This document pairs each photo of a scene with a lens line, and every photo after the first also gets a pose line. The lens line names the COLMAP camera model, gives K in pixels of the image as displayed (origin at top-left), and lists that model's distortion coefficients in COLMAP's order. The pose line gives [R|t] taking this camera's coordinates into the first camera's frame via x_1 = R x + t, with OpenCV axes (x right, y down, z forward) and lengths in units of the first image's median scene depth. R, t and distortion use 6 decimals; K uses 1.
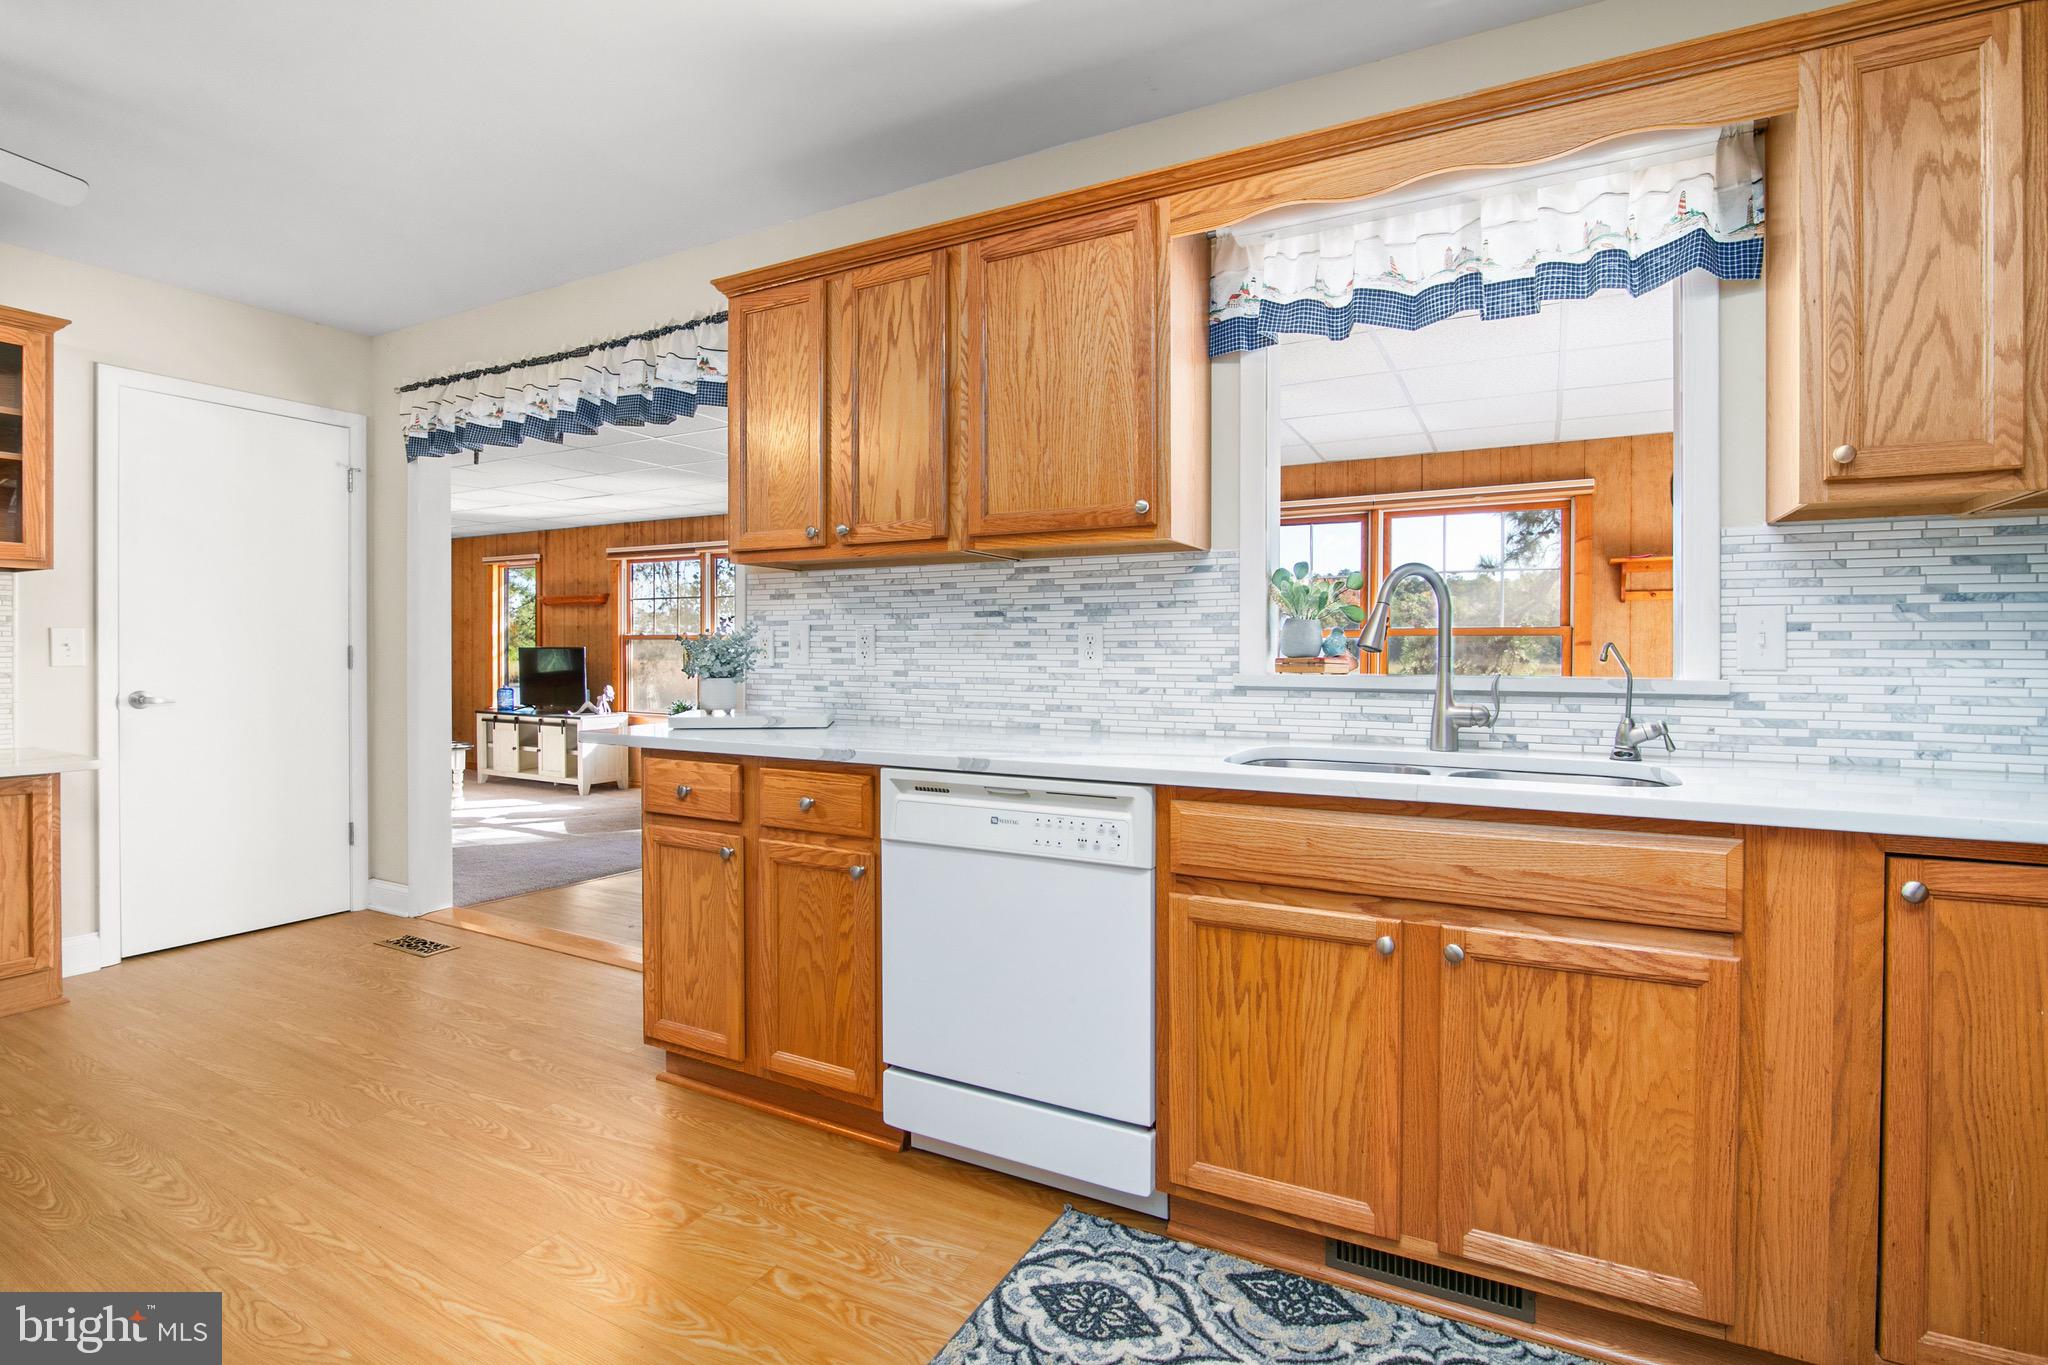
lens RADIAL K [[967.8, 0, 989.6], [0, 967.8, 661.7], [0, 0, 1]] dist [-0.009853, -0.000005]
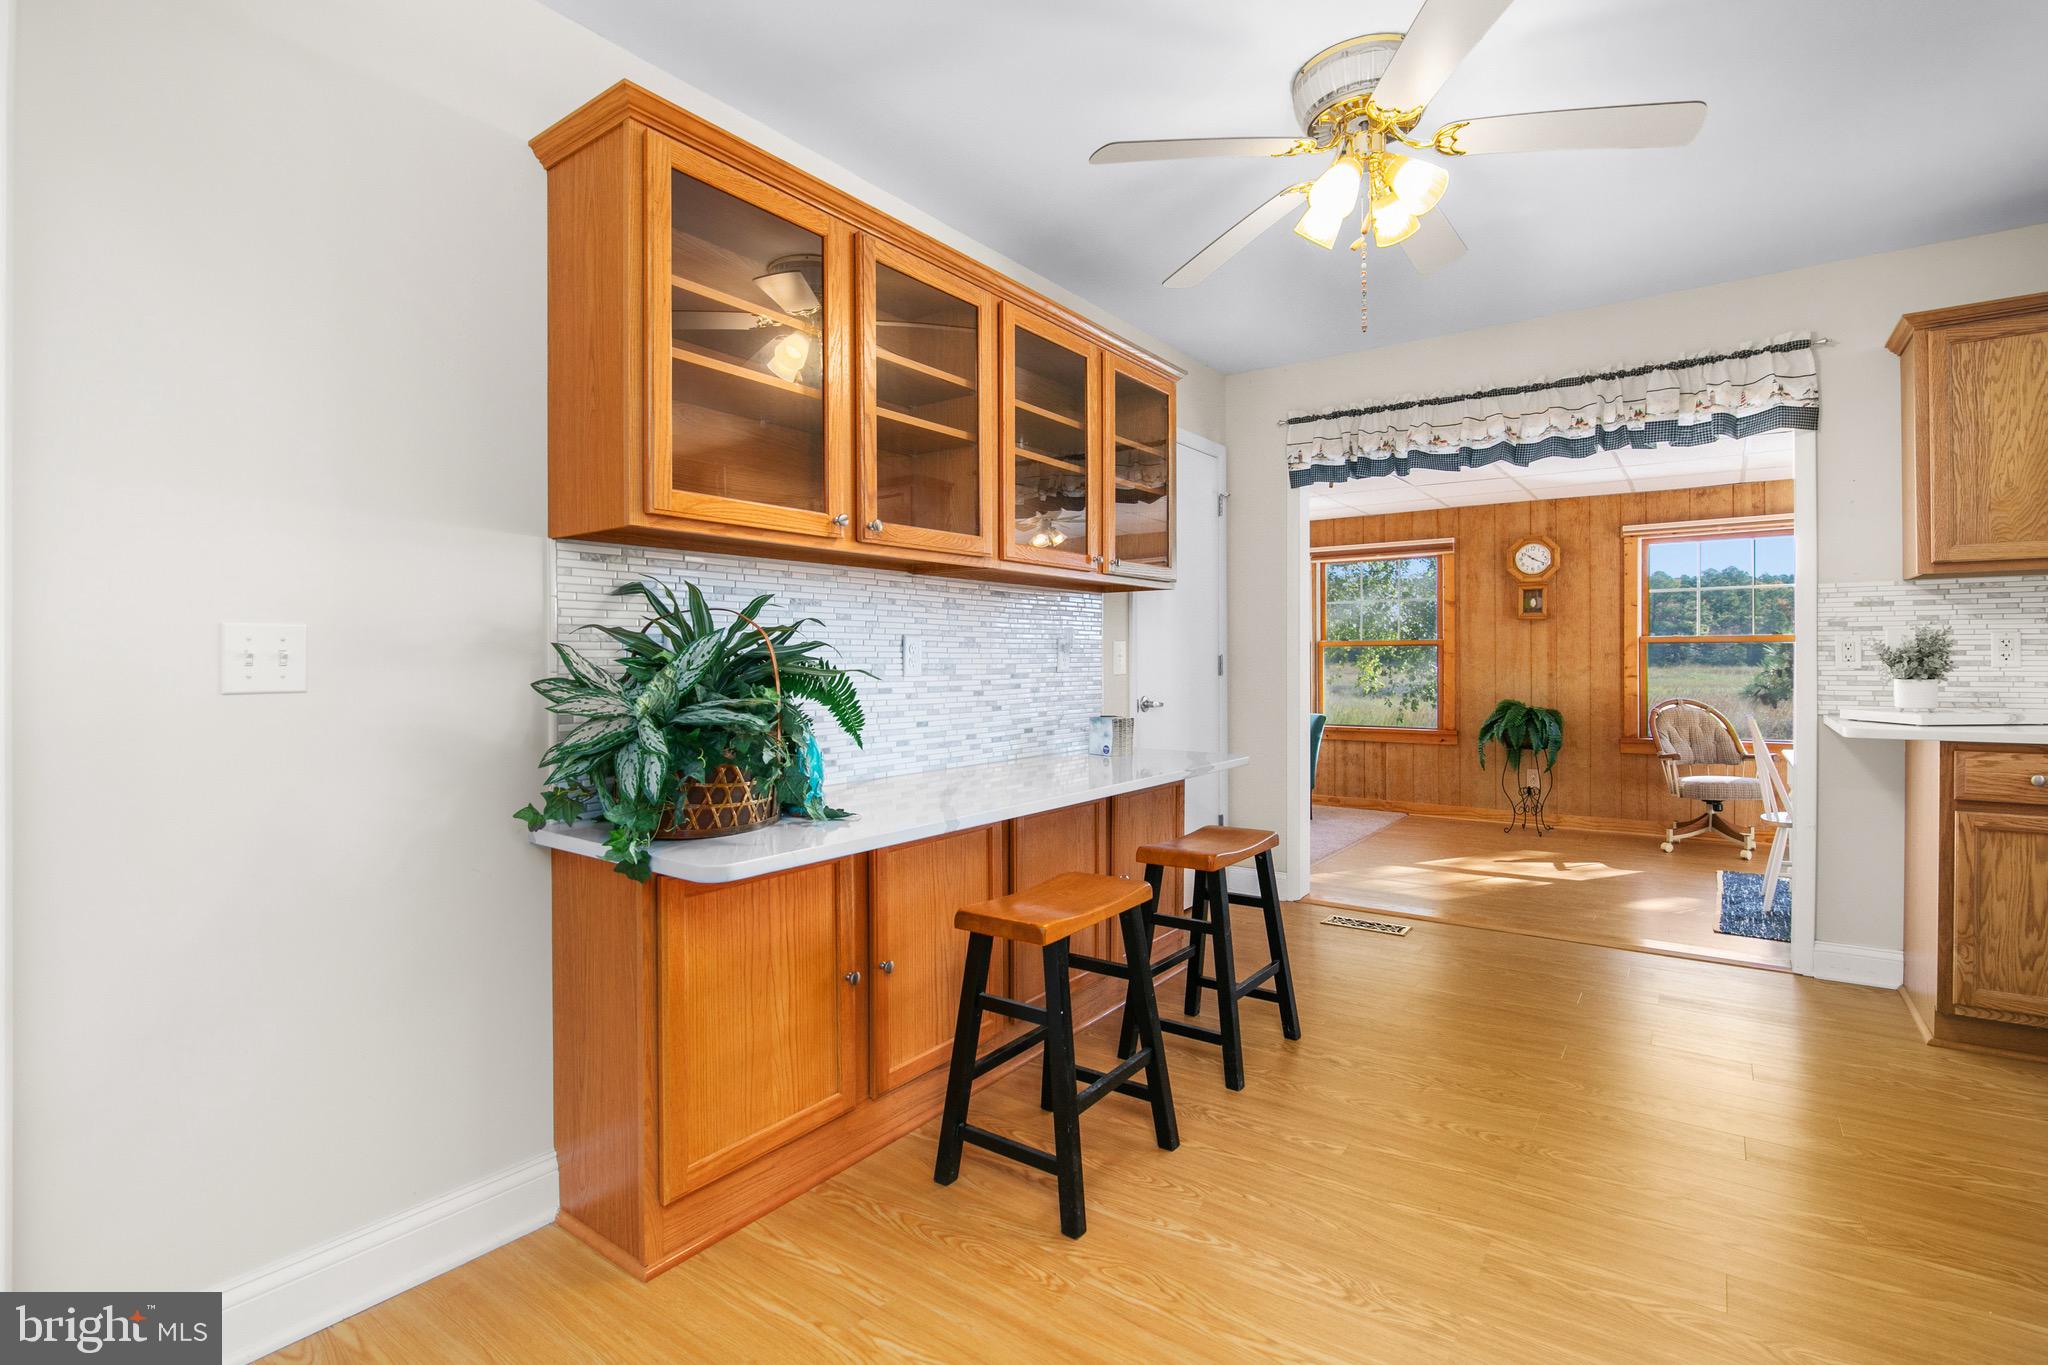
lens RADIAL K [[967.8, 0, 1000.2], [0, 967.8, 663.8], [0, 0, 1]] dist [-0.009853, -0.000005]
pose [[0.991704, -0.007975, -0.128294, -1.226816], [0.007186, 0.999952, -0.006618, -0.000867], [0.128341, 0.005641, 0.991714, -0.212148]]
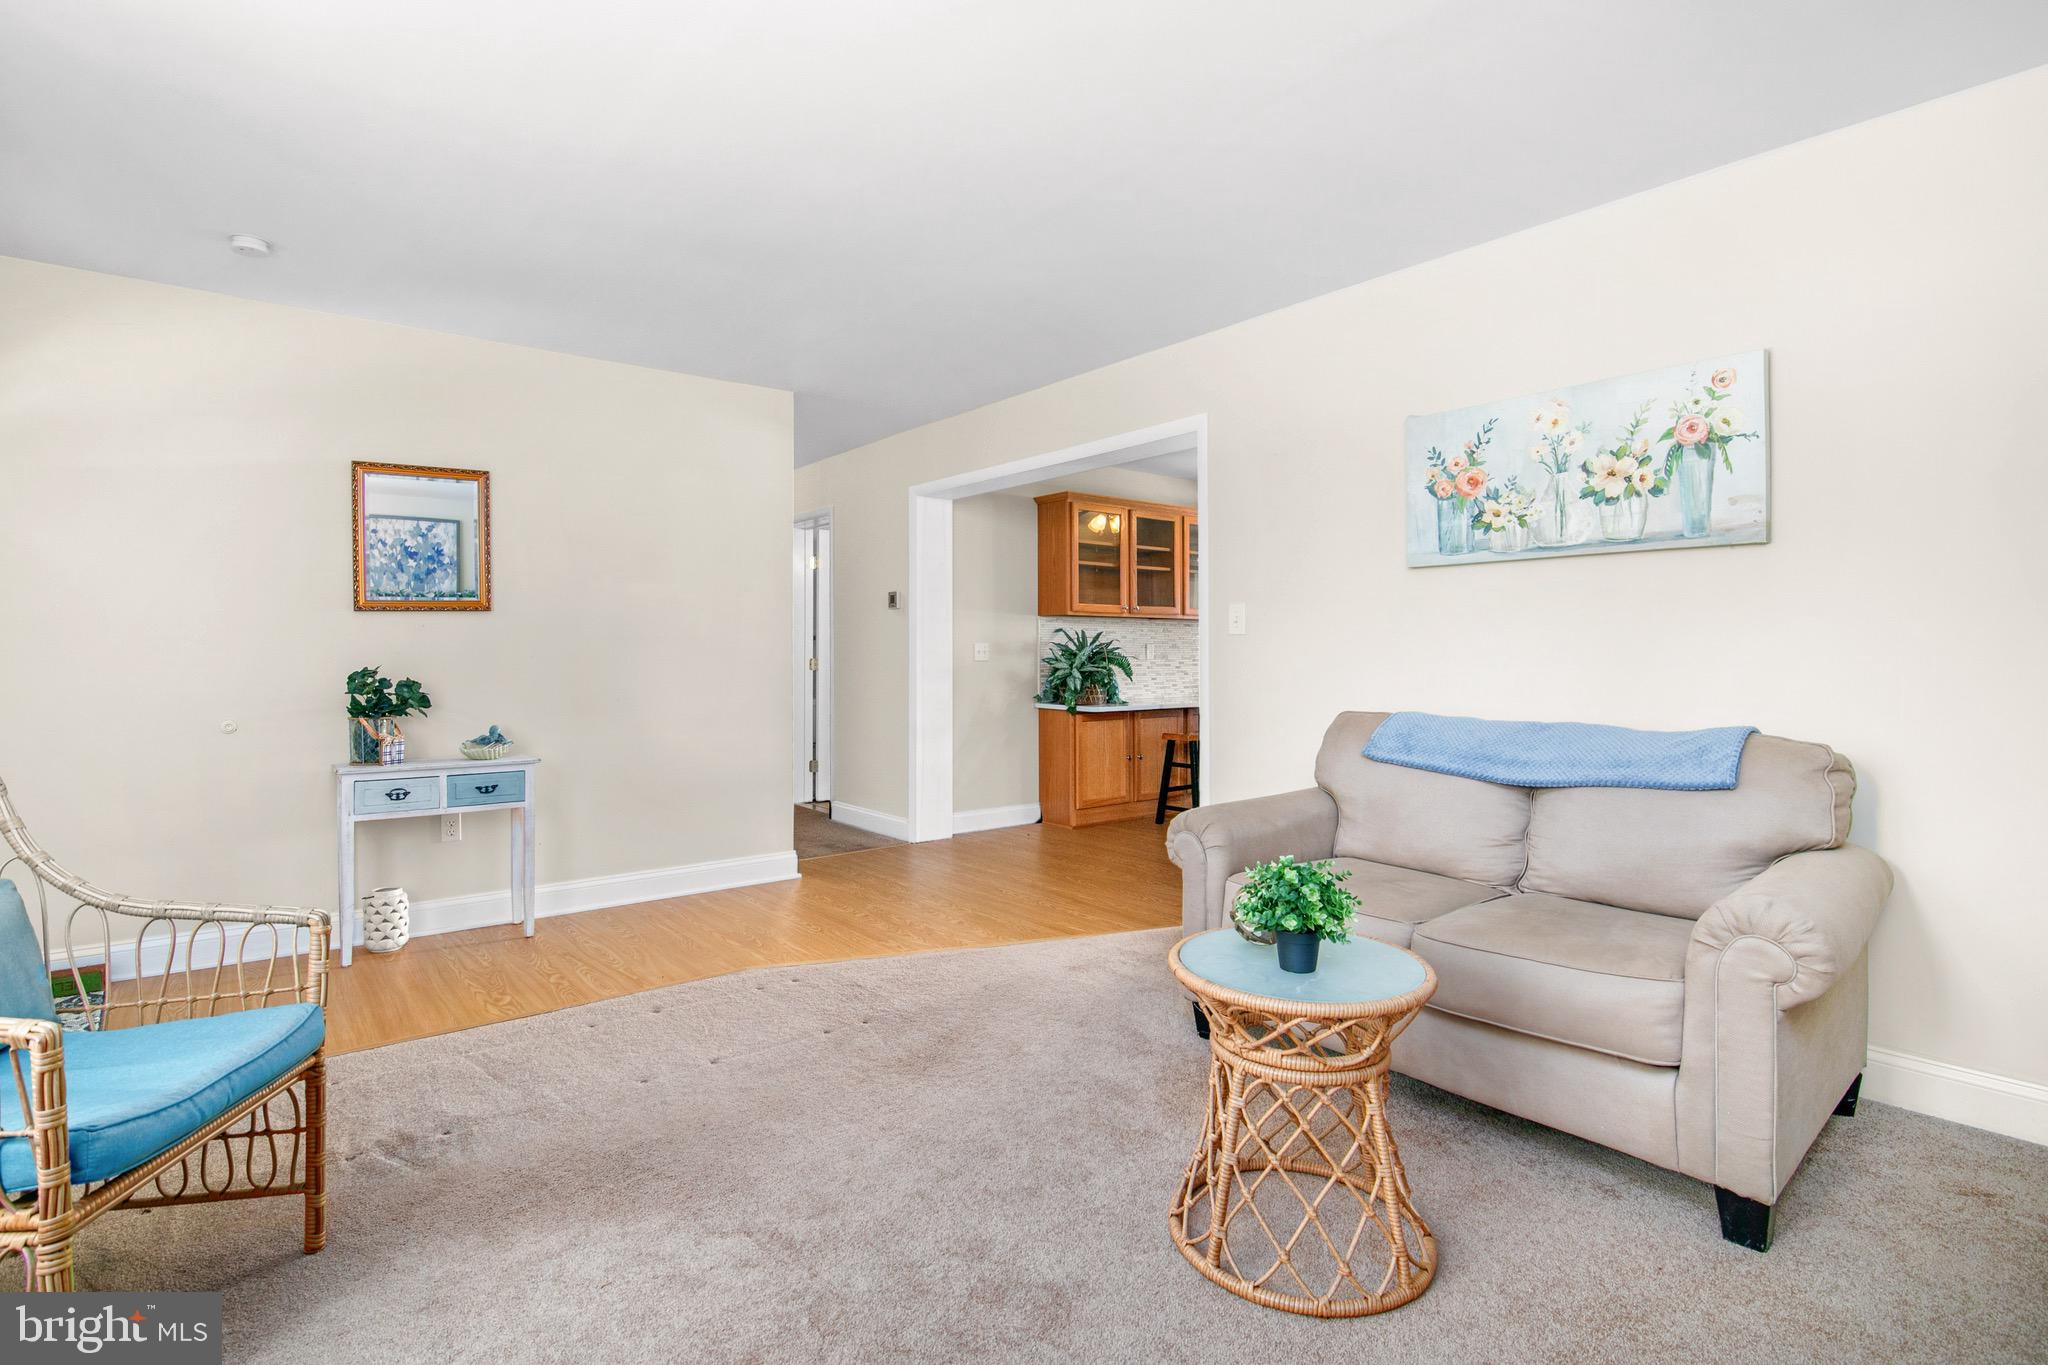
lens RADIAL K [[967.8, 0, 1030.4], [0, 967.8, 652.3], [0, 0, 1]] dist [-0.009853, -0.000005]
pose [[0.938256, -0.008086, -0.345847, -0.830568], [0.004163, 0.999918, -0.012085, 0.016911], [0.345916, 0.009899, 0.938213, -1.847606]]
